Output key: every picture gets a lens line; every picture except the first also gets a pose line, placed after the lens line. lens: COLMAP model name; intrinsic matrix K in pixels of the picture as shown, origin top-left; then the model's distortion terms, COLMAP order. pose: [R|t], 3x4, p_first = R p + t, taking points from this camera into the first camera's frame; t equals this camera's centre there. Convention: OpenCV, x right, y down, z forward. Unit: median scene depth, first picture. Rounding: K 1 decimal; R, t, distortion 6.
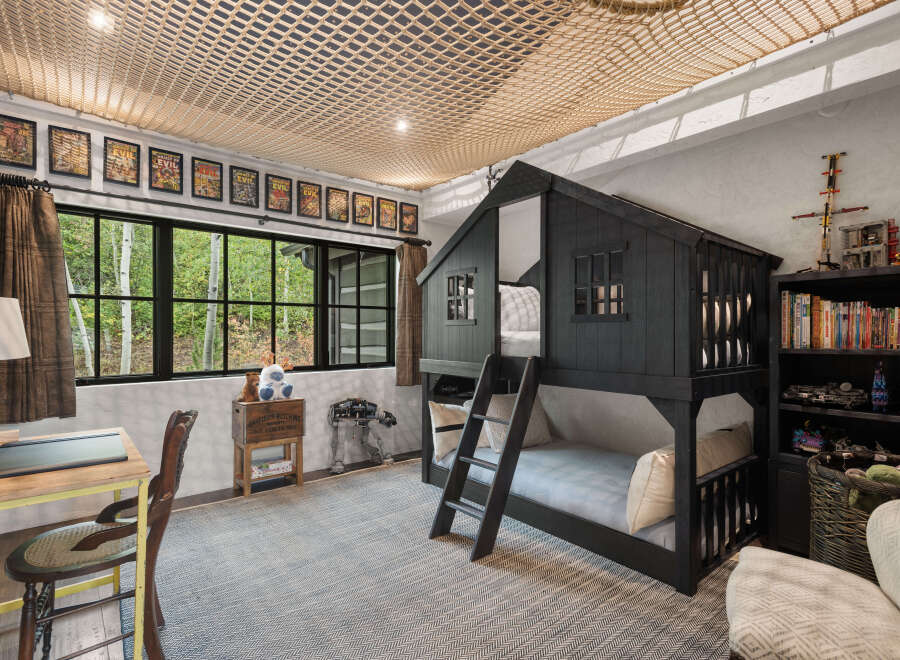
lens RADIAL K [[464.1, 0, 450.0], [0, 464.1, 333.2], [0, 0, 1]] dist [0.011562, -0.002616]
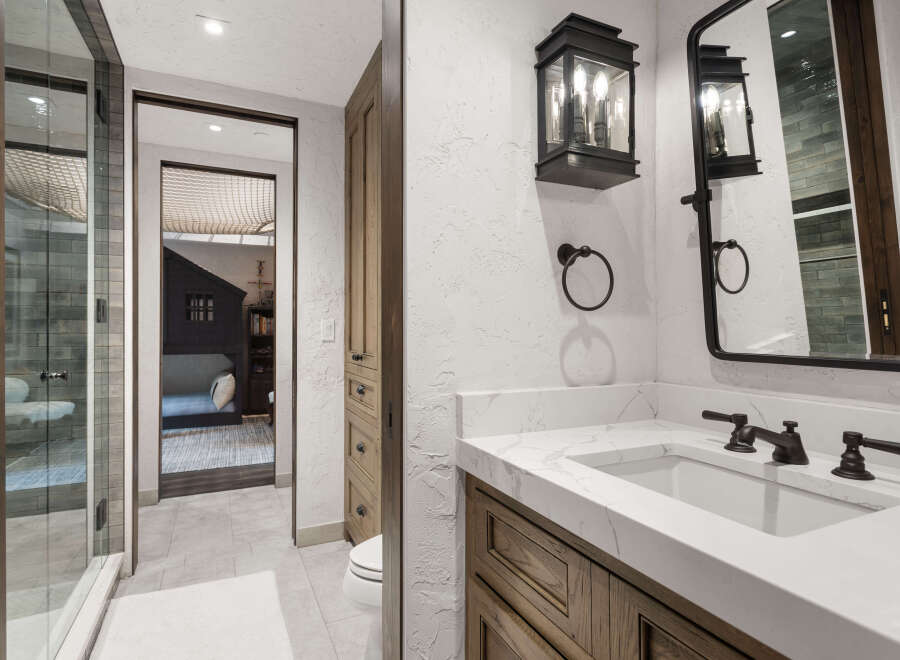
lens RADIAL K [[483.4, 0, 450.5], [0, 483.4, 326.1], [0, 0, 1]] dist [0.002972, -0.000805]
pose [[0.270513, 0.001198, 0.962716, -1.630908], [0.007410, 0.999967, -0.003327, 0.001639], [-0.962688, 0.008033, 0.270495, -0.824804]]
